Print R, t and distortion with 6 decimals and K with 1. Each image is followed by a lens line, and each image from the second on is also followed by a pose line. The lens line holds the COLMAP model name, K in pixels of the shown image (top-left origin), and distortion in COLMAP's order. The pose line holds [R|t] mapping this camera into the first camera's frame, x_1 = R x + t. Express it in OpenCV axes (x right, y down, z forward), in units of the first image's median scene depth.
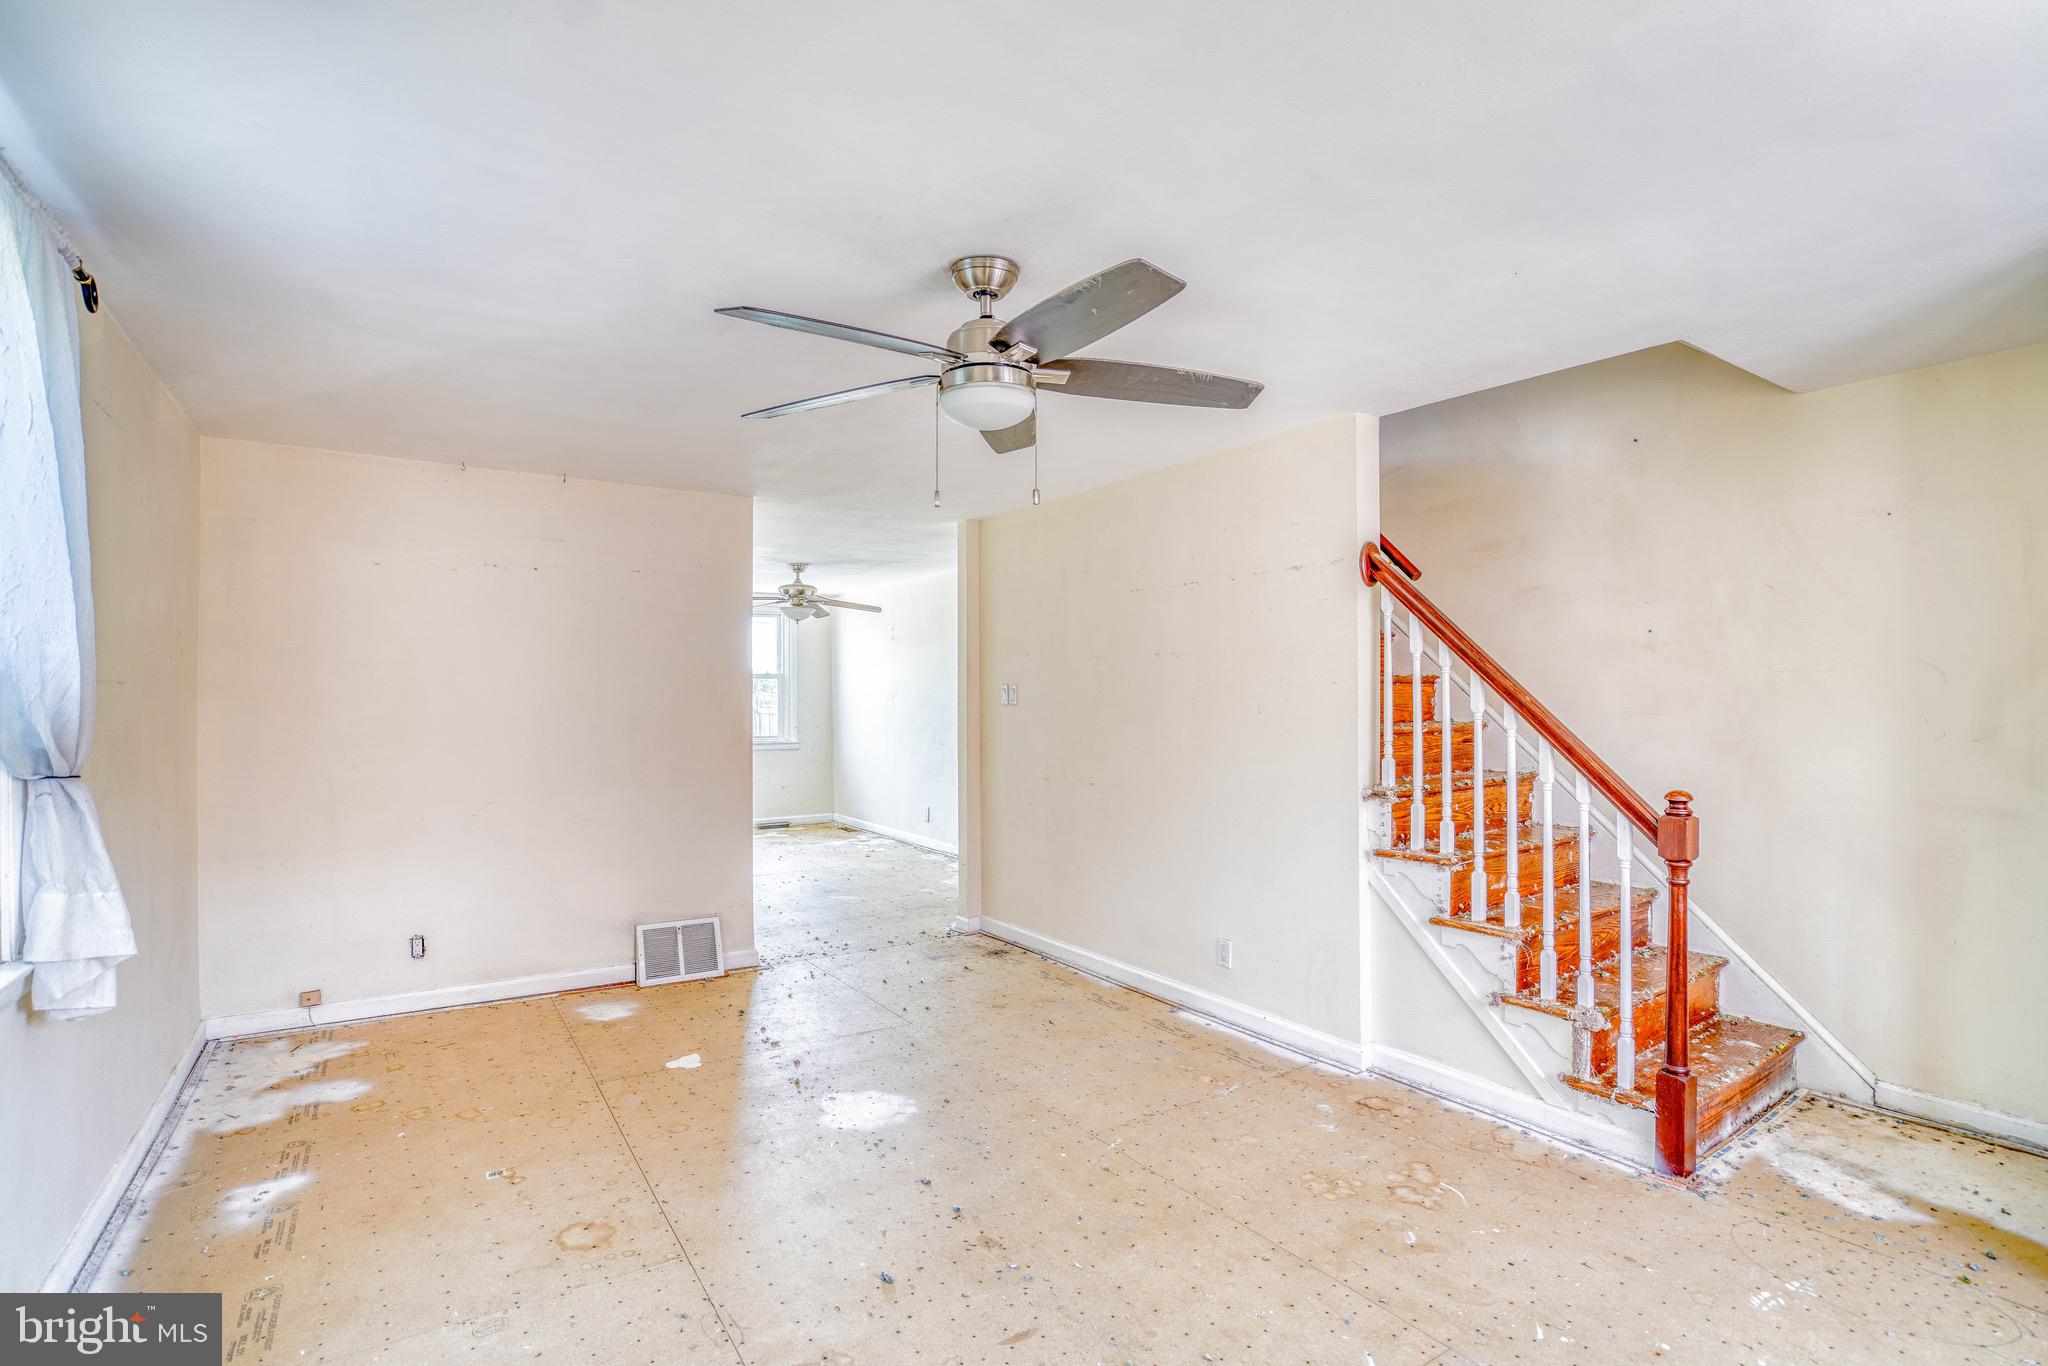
lens RADIAL K [[972.7, 0, 1020.3], [0, 972.7, 688.9], [0, 0, 1]] dist [-0.068118, 0.028107]
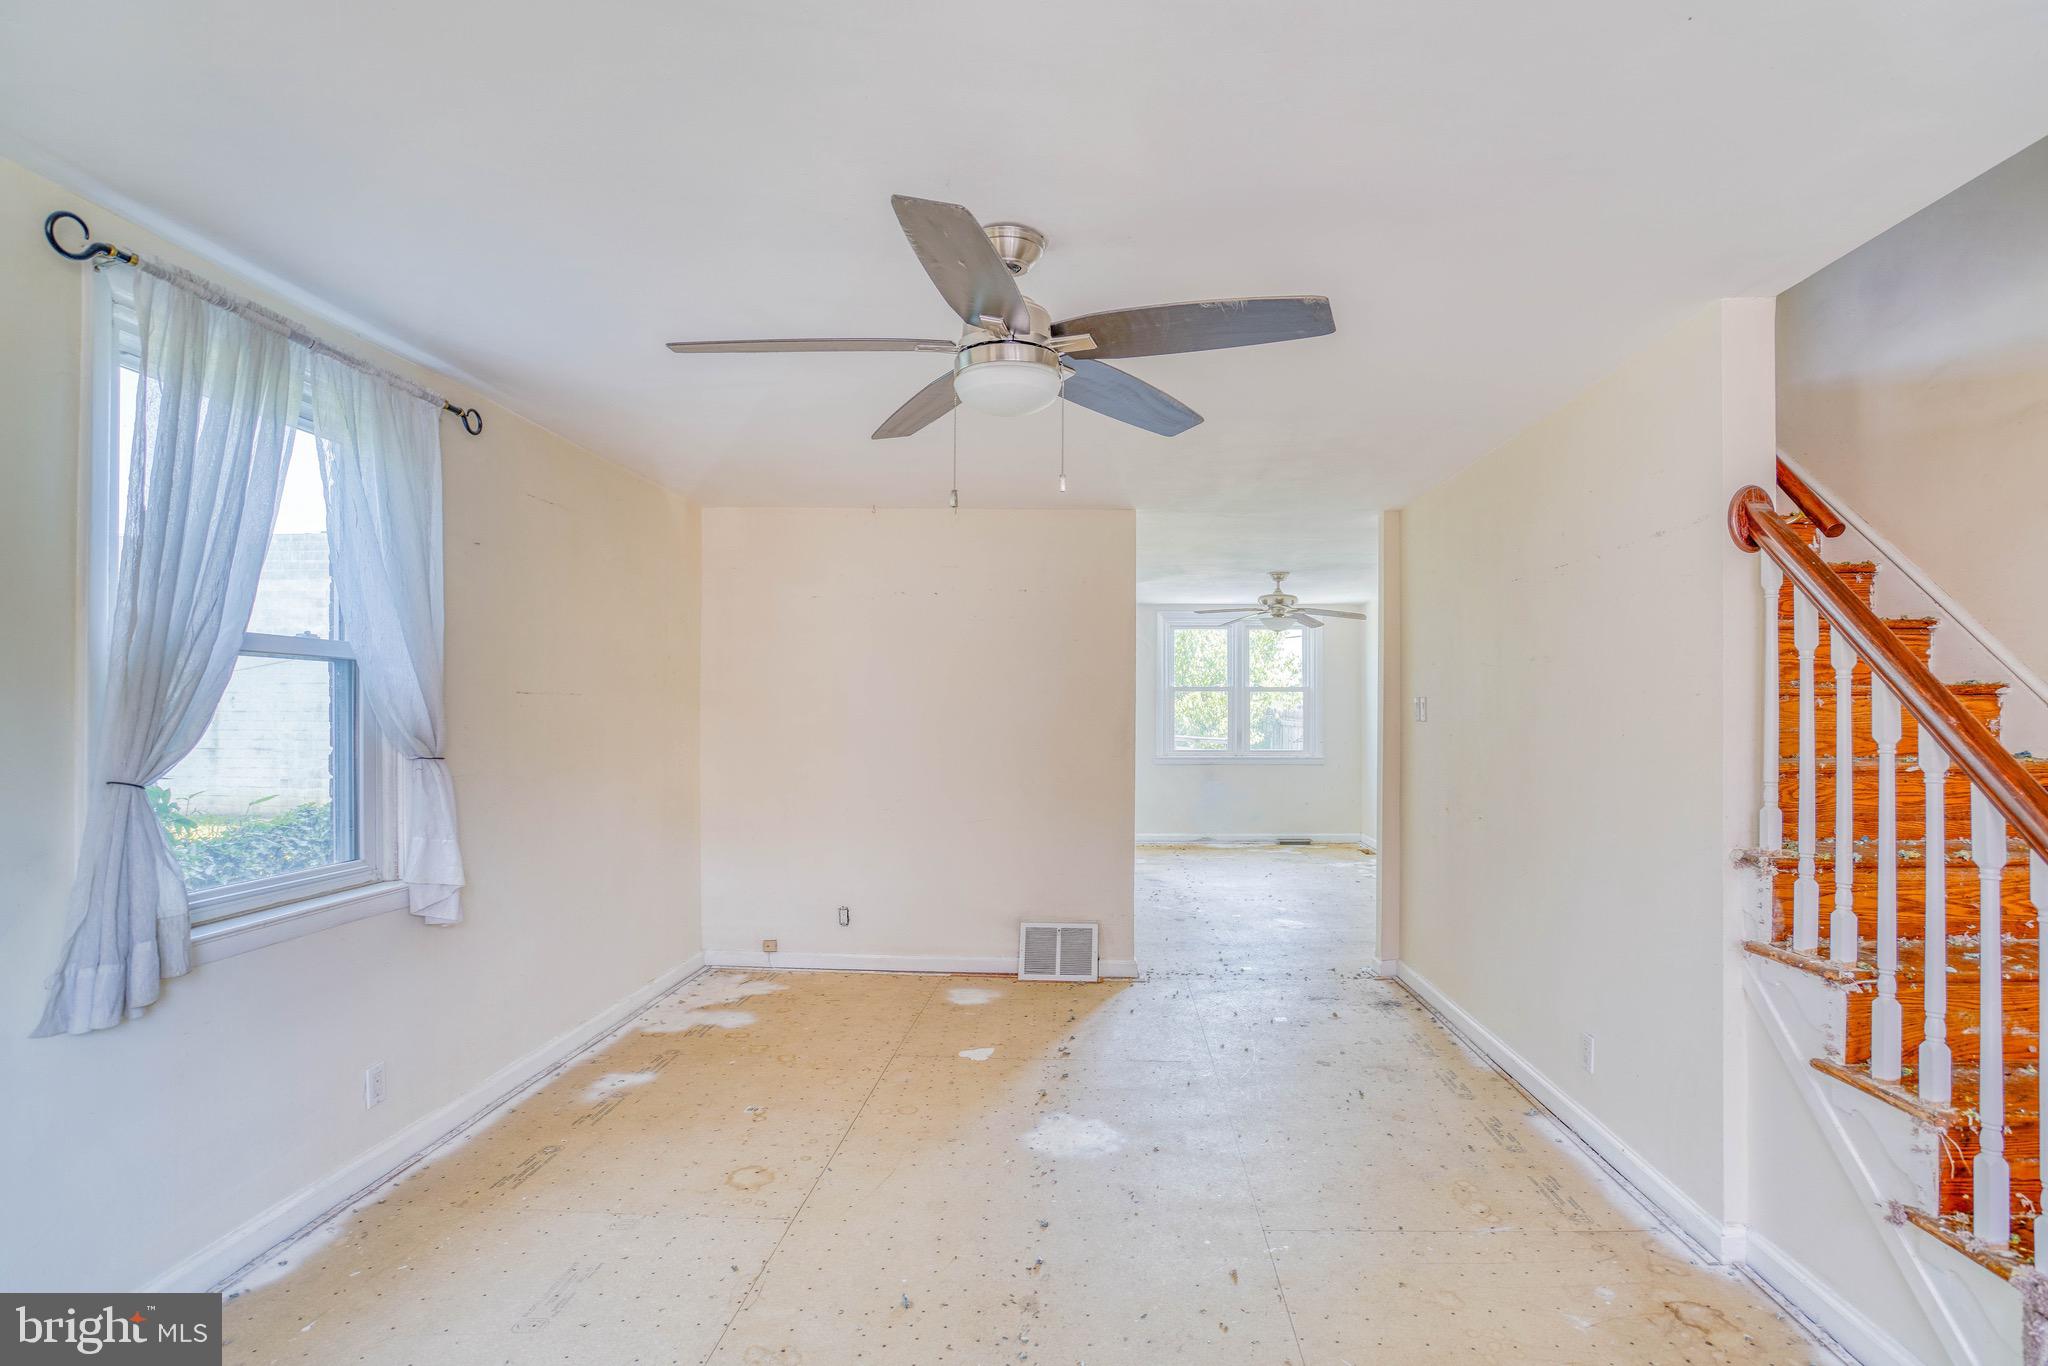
lens RADIAL K [[981.2, 0, 1078.7], [0, 981.2, 706.1], [0, 0, 1]] dist [-0.070870, 0.030937]
pose [[0.825189, 0.006525, -0.564818, 0.351115], [-0.004613, 0.999978, 0.004812, 0.000611], [0.564837, -0.001365, 0.825201, 0.180829]]
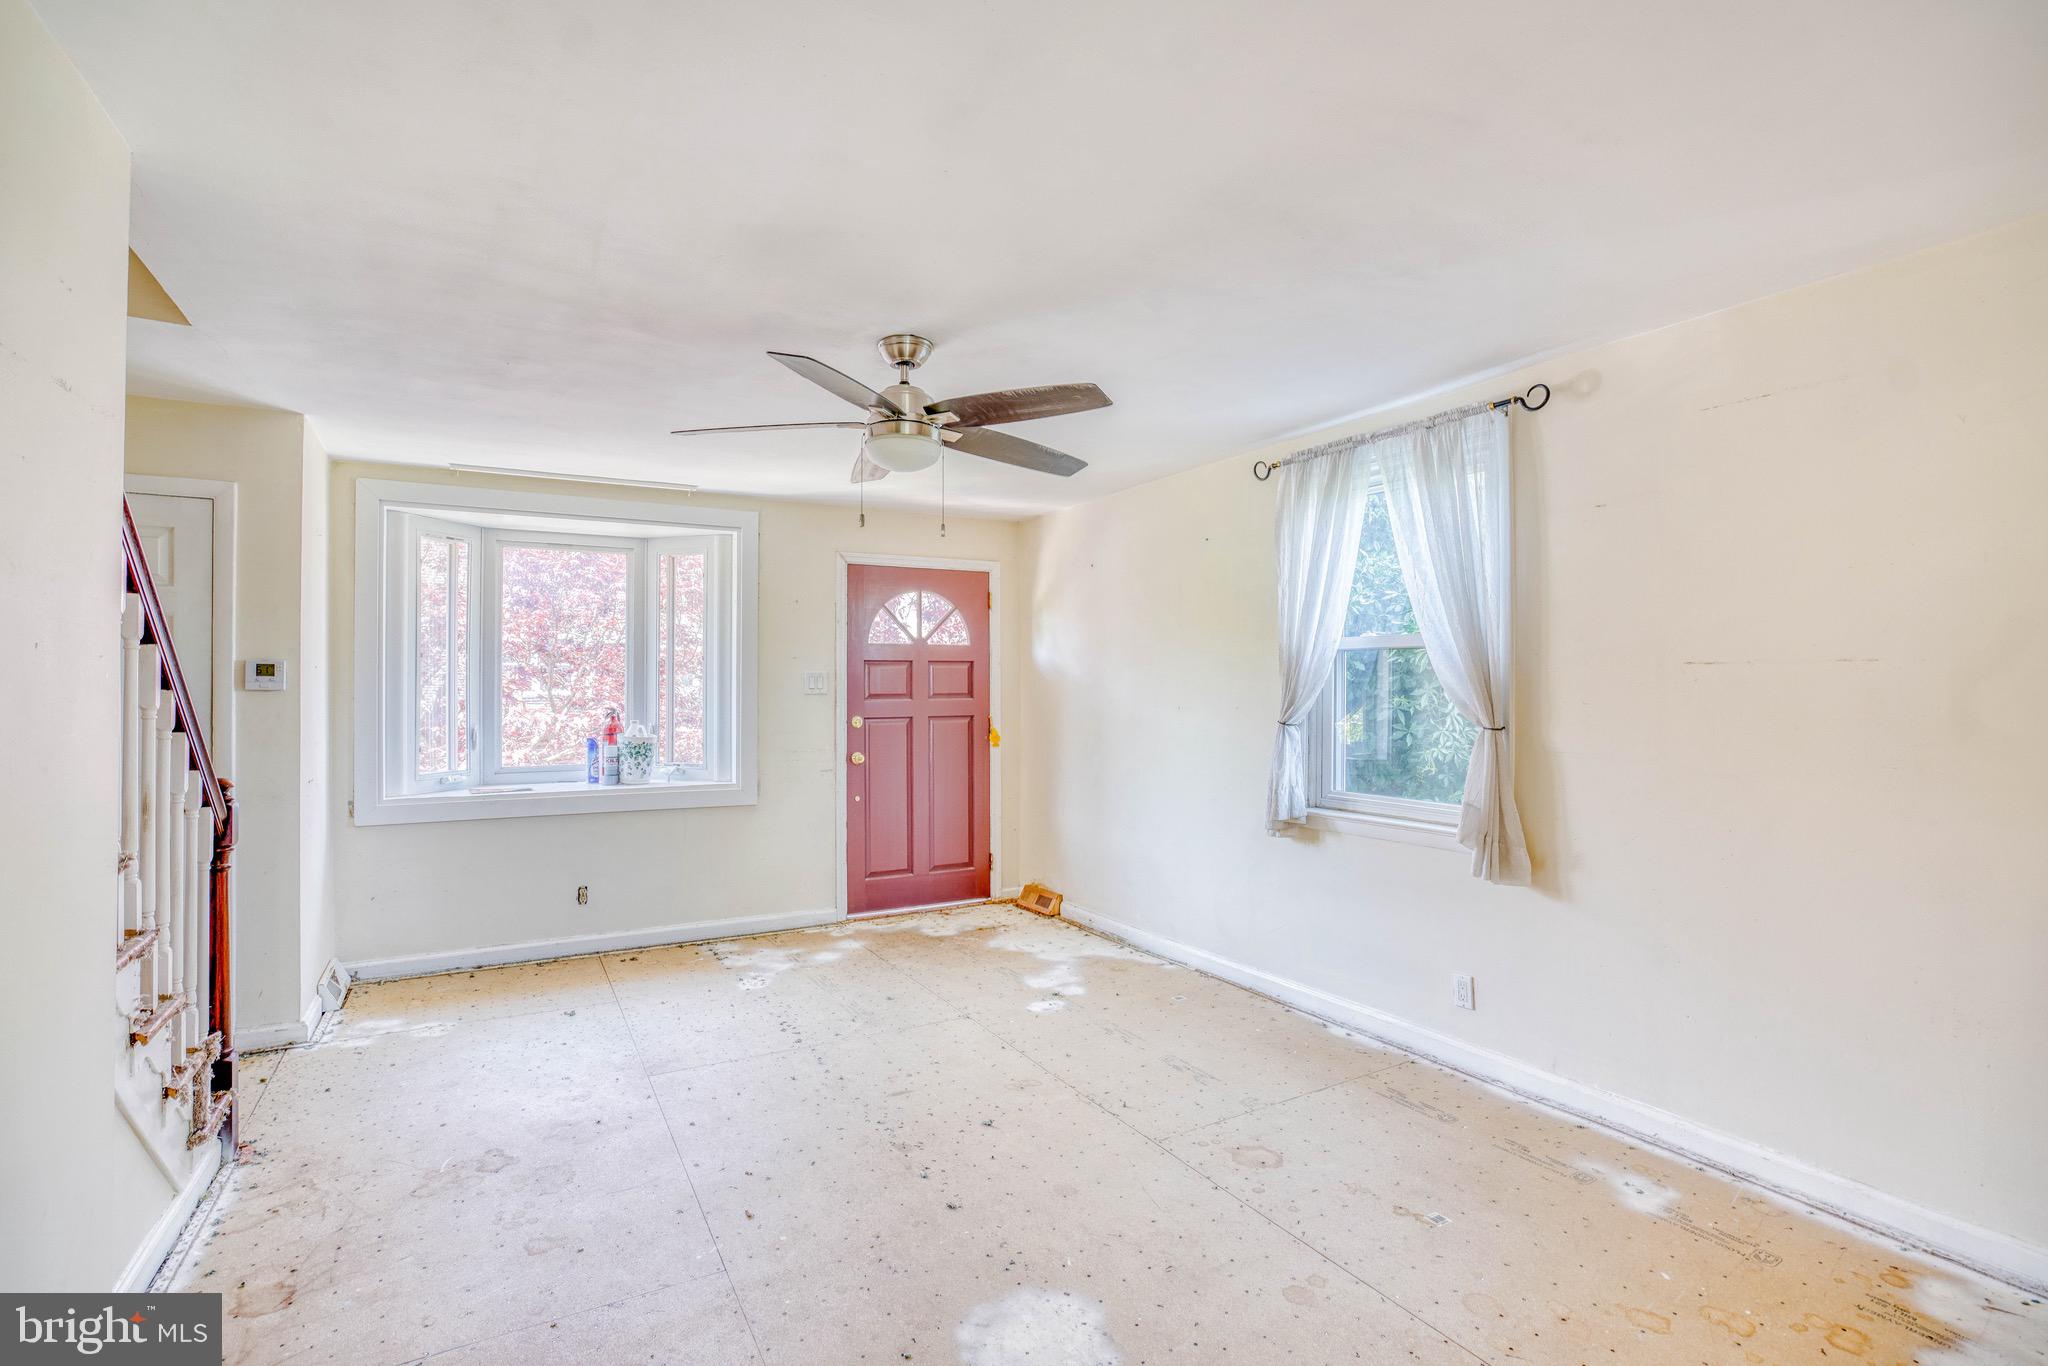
lens RADIAL K [[972.7, 0, 1020.3], [0, 972.7, 688.9], [0, 0, 1]] dist [-0.068118, 0.028107]
pose [[-0.997839, 0.006763, 0.065359, -0.174258], [0.006419, 0.999964, -0.005481, 0.016254], [-0.065394, -0.005050, -0.997847, 1.462102]]
